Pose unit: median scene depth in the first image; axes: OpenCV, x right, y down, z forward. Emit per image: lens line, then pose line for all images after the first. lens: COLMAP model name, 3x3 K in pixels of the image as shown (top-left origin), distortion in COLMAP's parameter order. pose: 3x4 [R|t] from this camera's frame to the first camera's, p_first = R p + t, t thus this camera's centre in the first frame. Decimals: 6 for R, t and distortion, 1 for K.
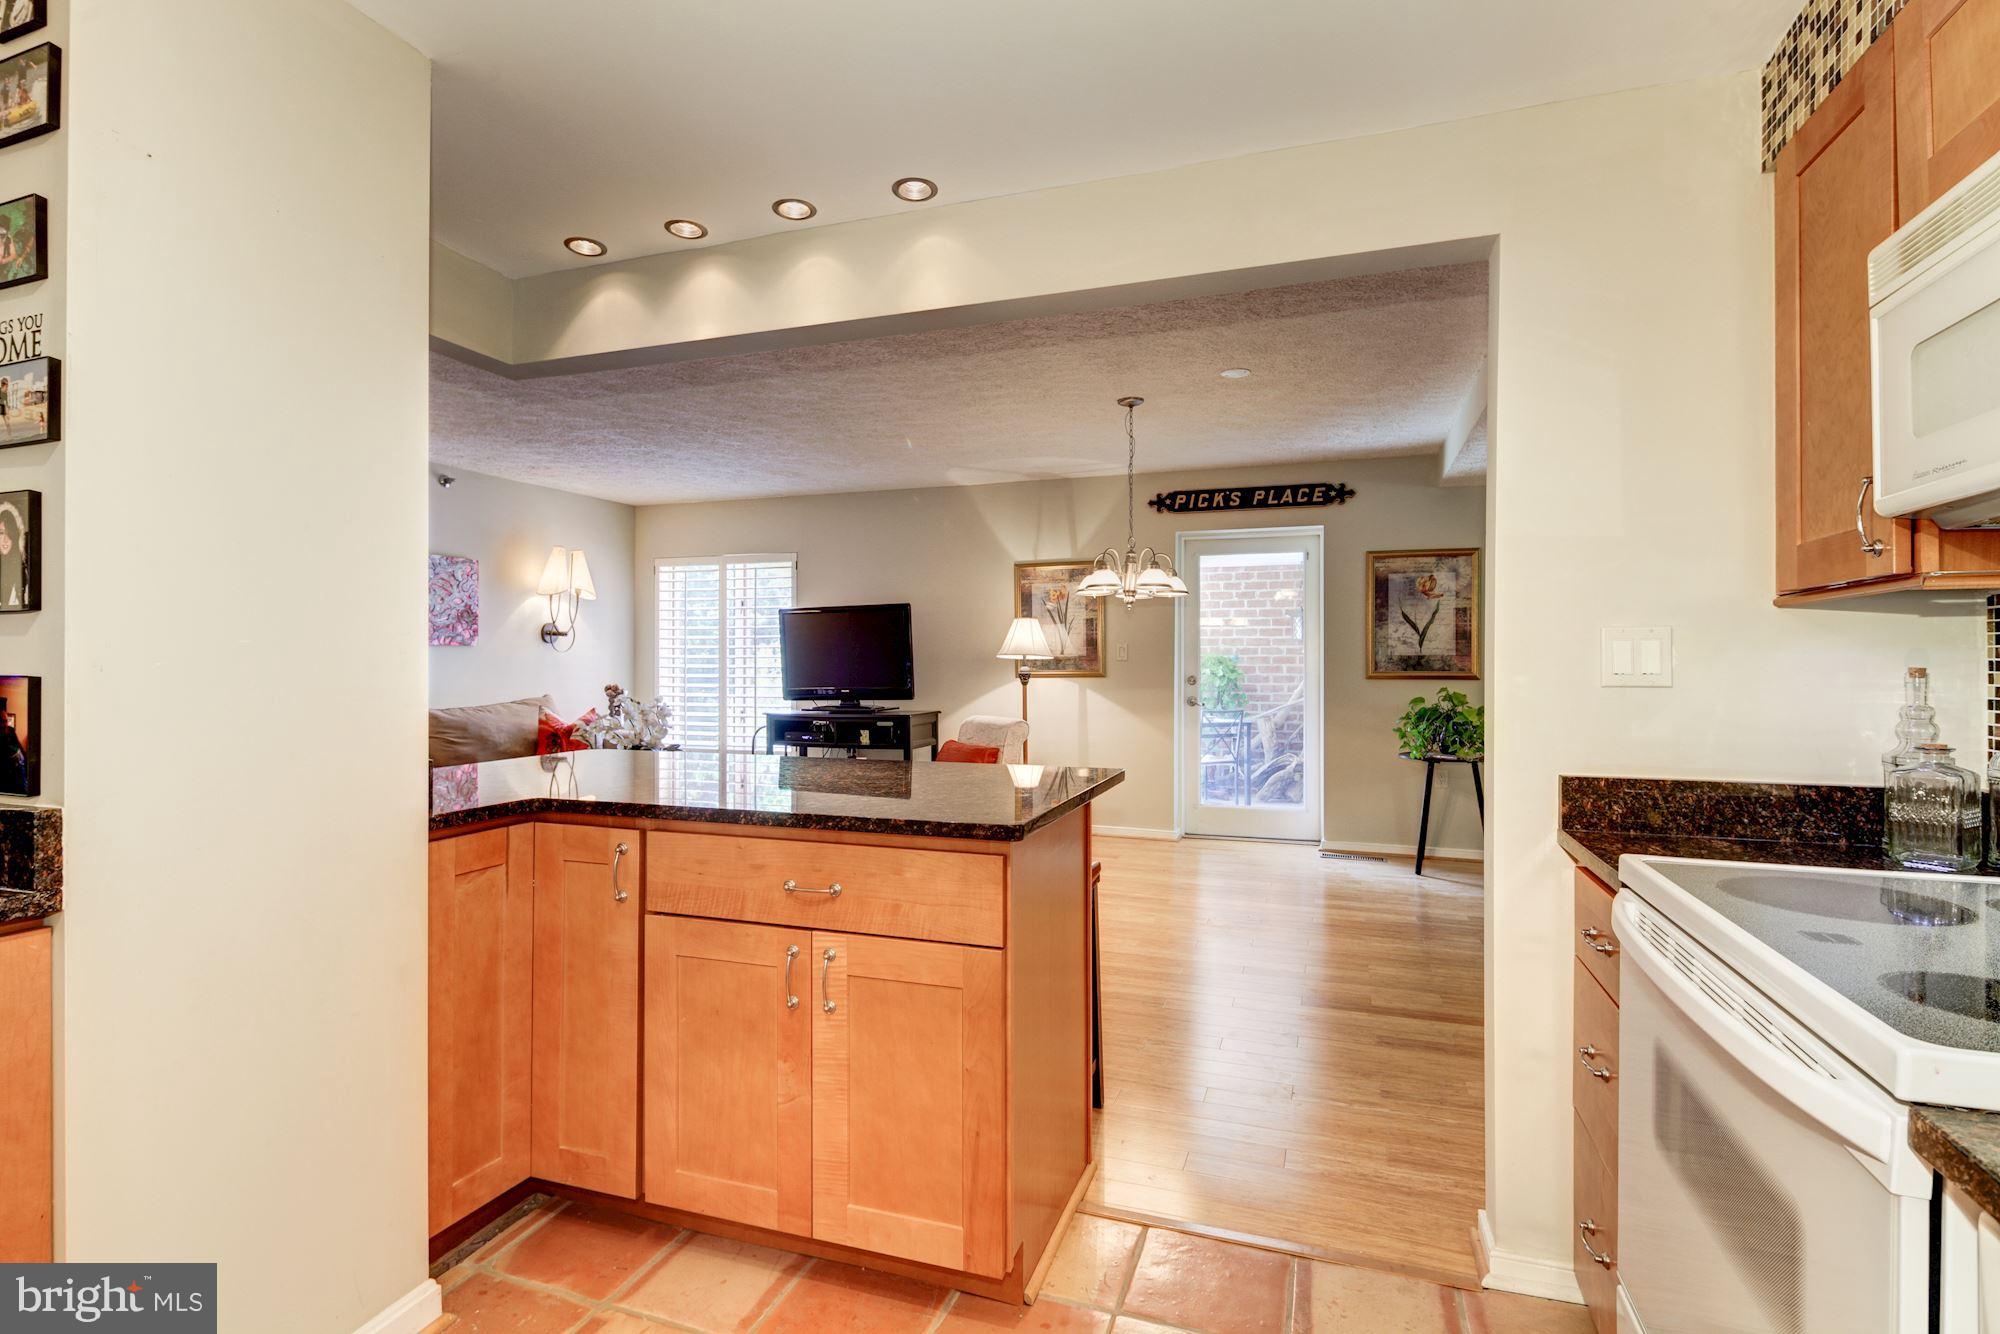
lens RADIAL K [[977.2, 0, 987.3], [0, 977.2, 657.8], [0, 0, 1]] dist [0.006702, -0.001498]
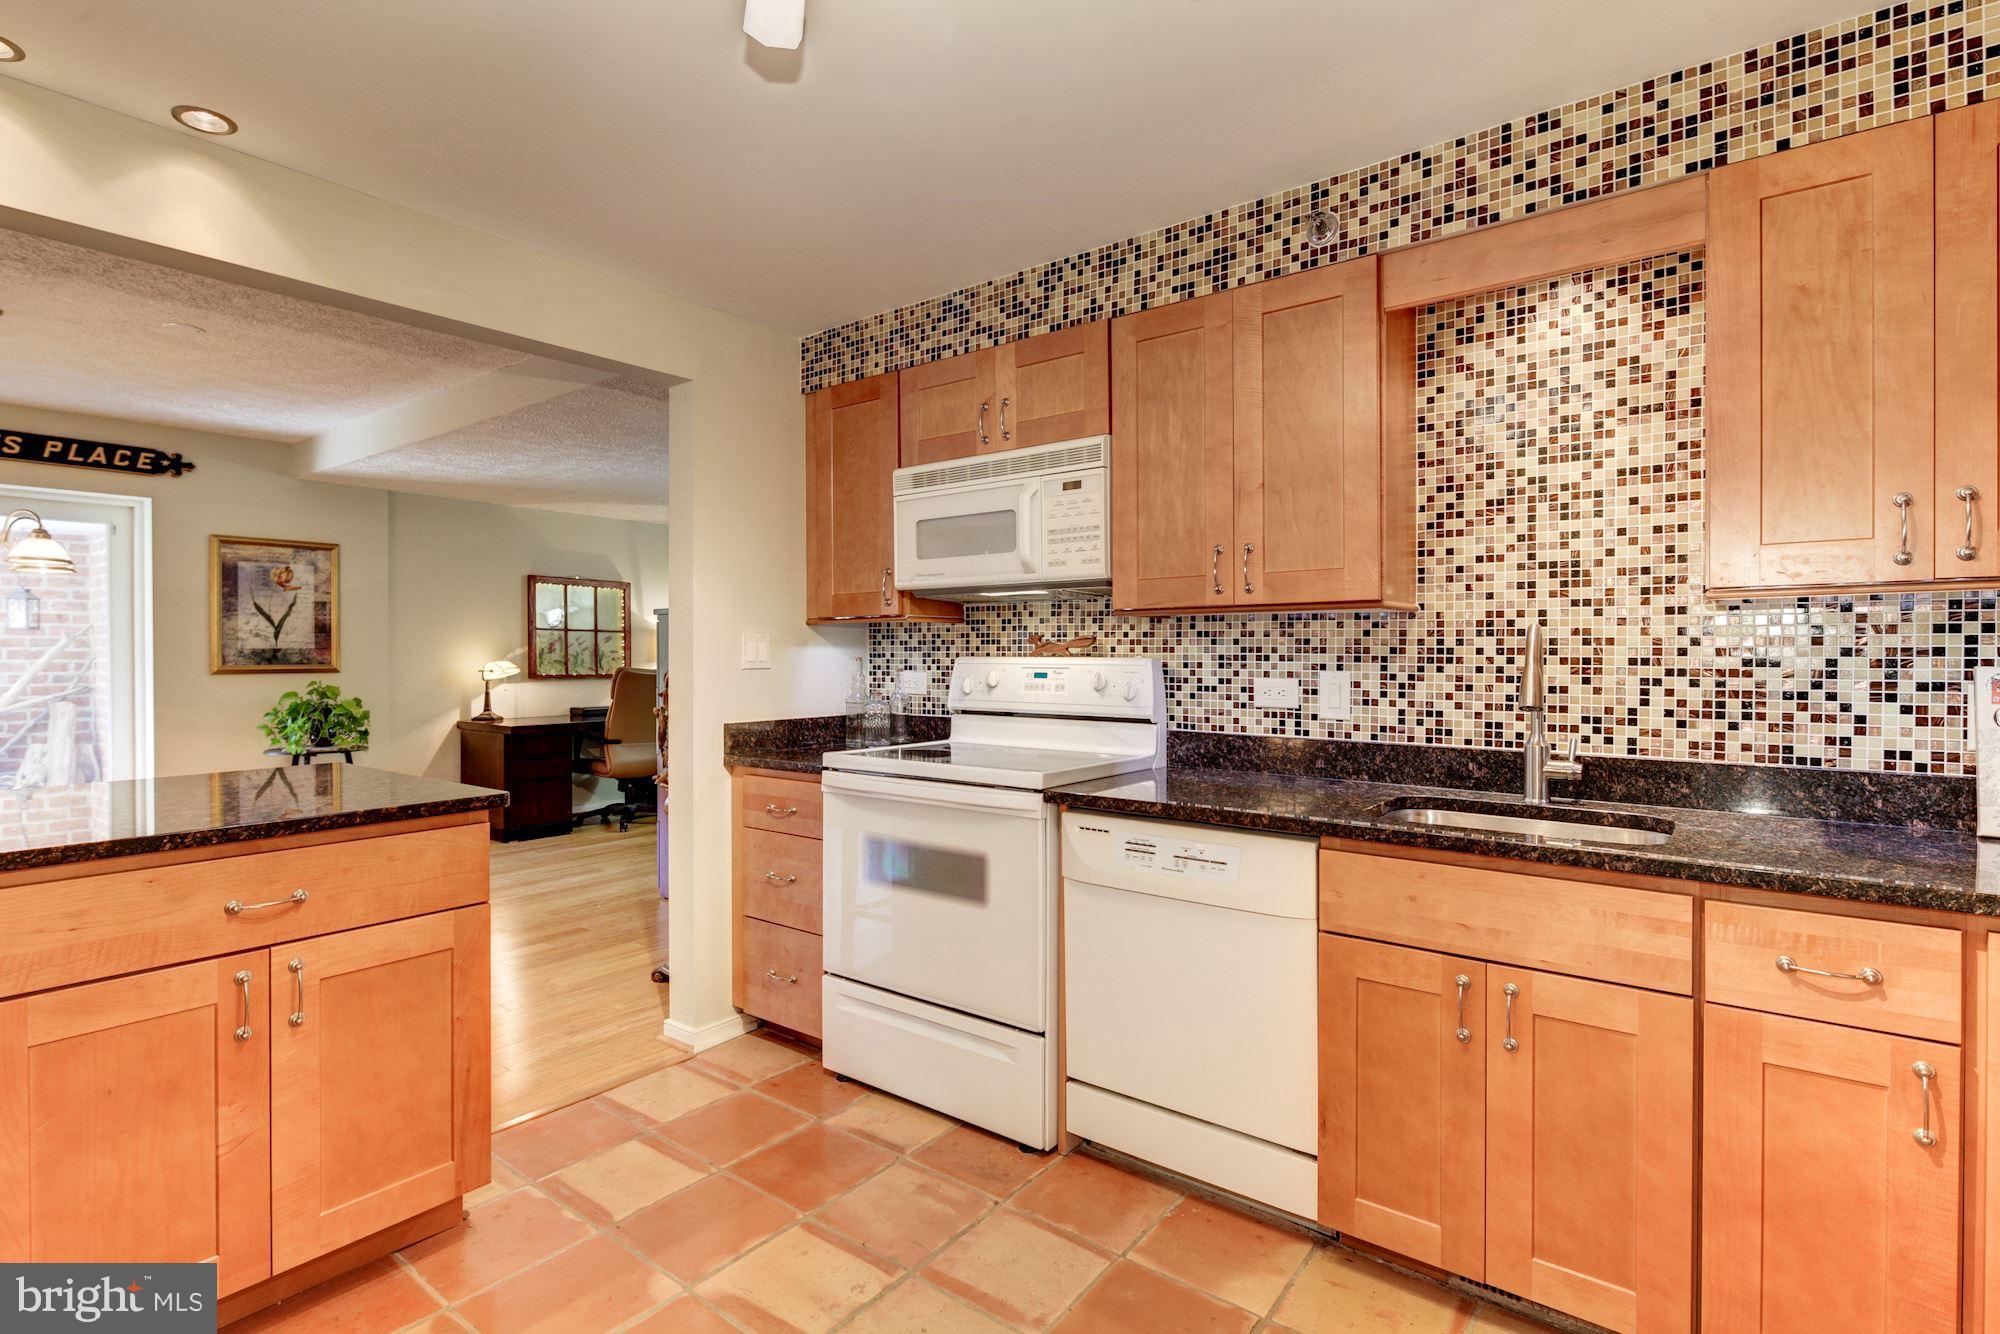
lens RADIAL K [[977.2, 0, 1004.4], [0, 977.2, 660.8], [0, 0, 1]] dist [0.006702, -0.001498]
pose [[0.307736, -0.008839, 0.951431, -0.256300], [-0.000999, 0.999953, 0.009613, -0.000488], [-0.951471, -0.003909, 0.307713, 0.016417]]
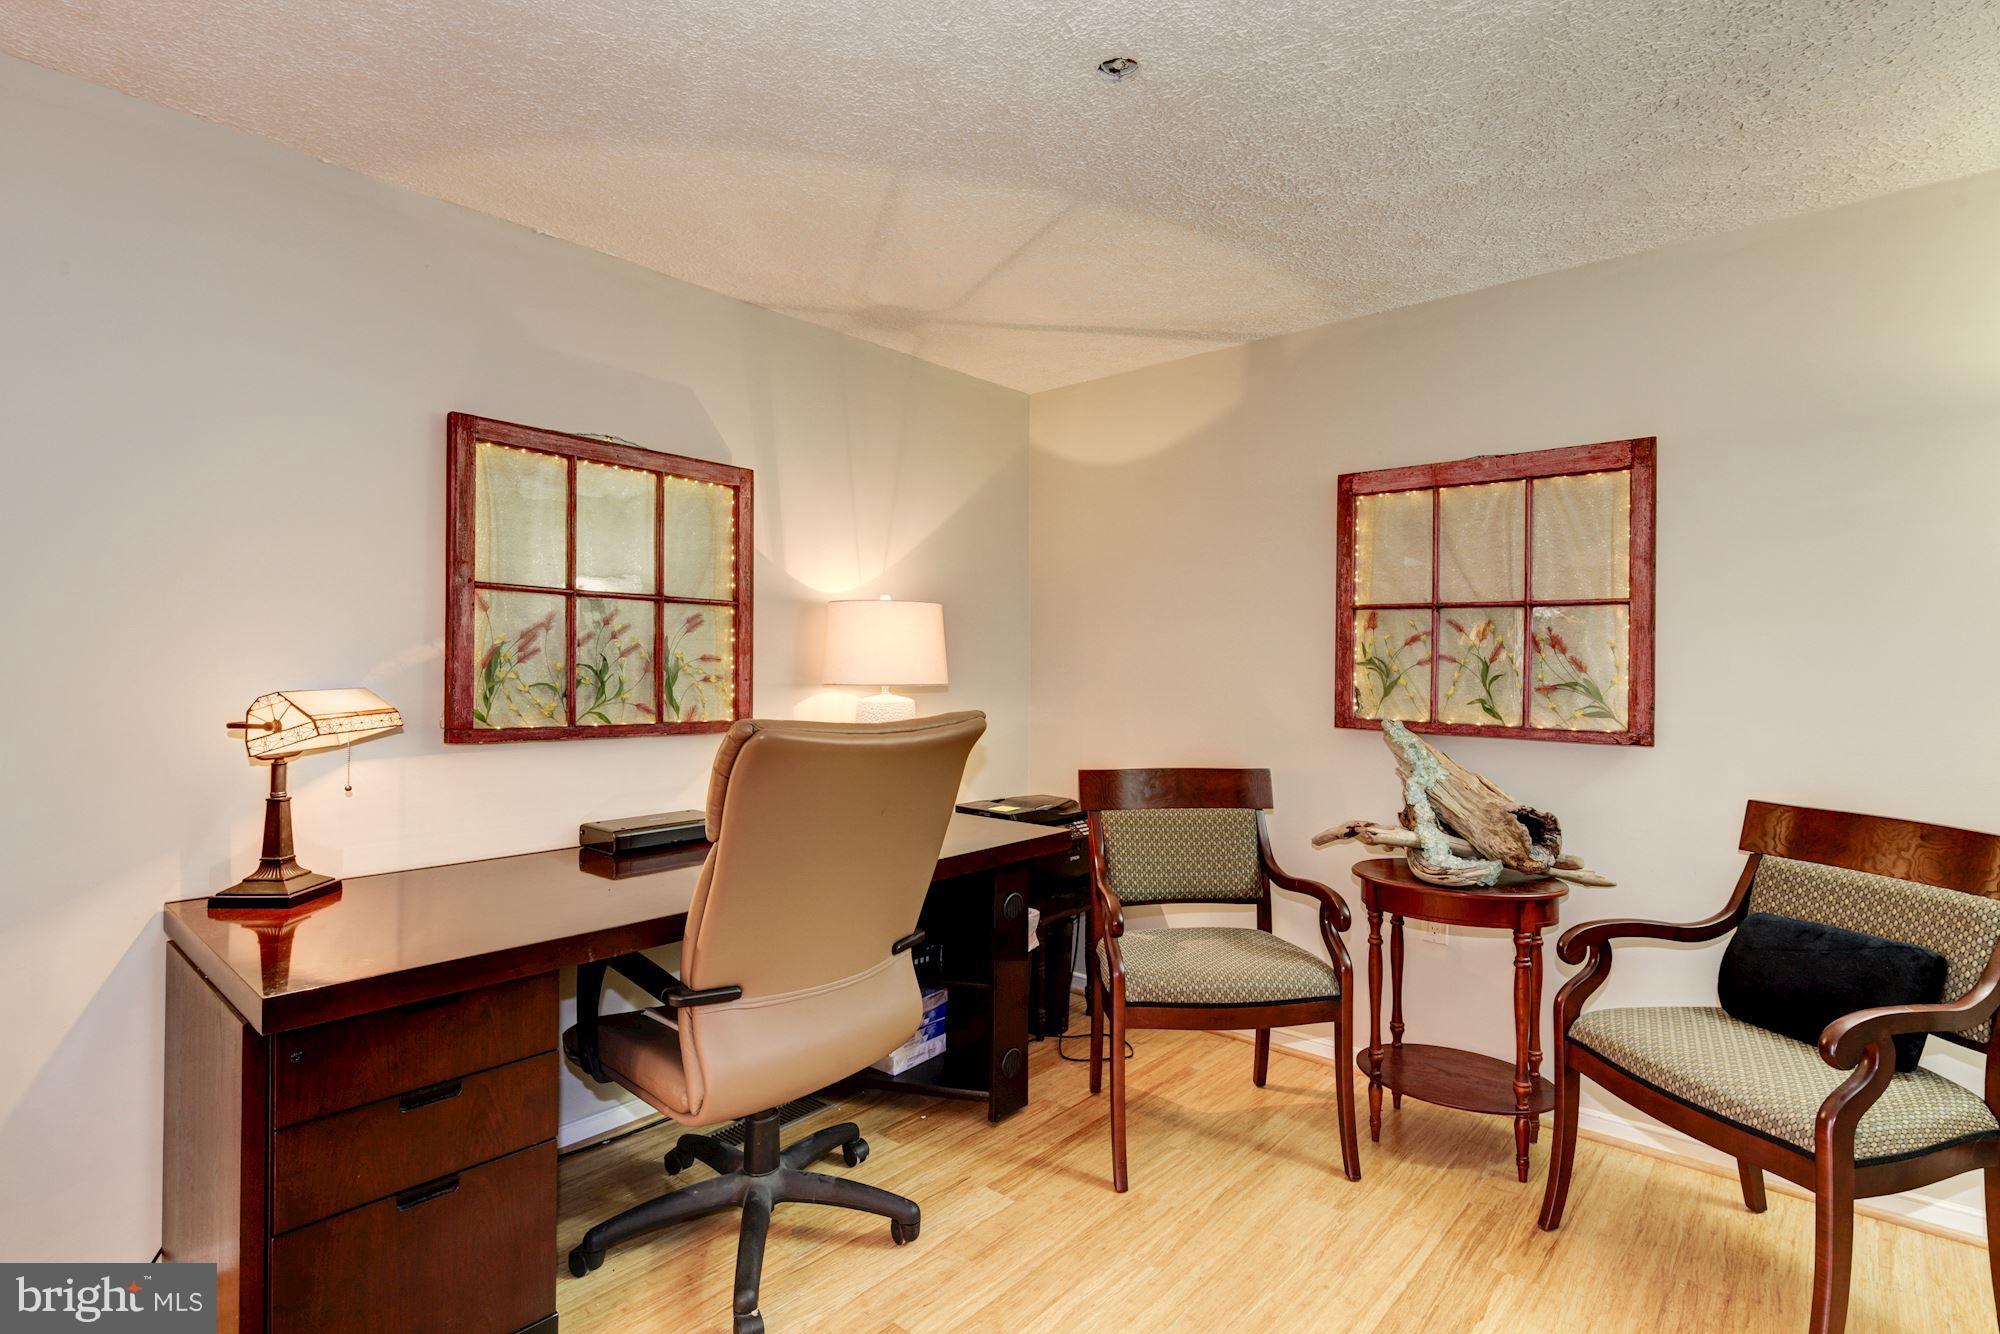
lens RADIAL K [[977.2, 0, 1008.1], [0, 977.2, 647.3], [0, 0, 1]] dist [0.006702, -0.001498]
pose [[0.364283, 0.021782, 0.931033, 0.412260], [-0.006630, 0.999762, -0.020796, 0.003518], [-0.931265, 0.001403, 0.364341, 0.583785]]
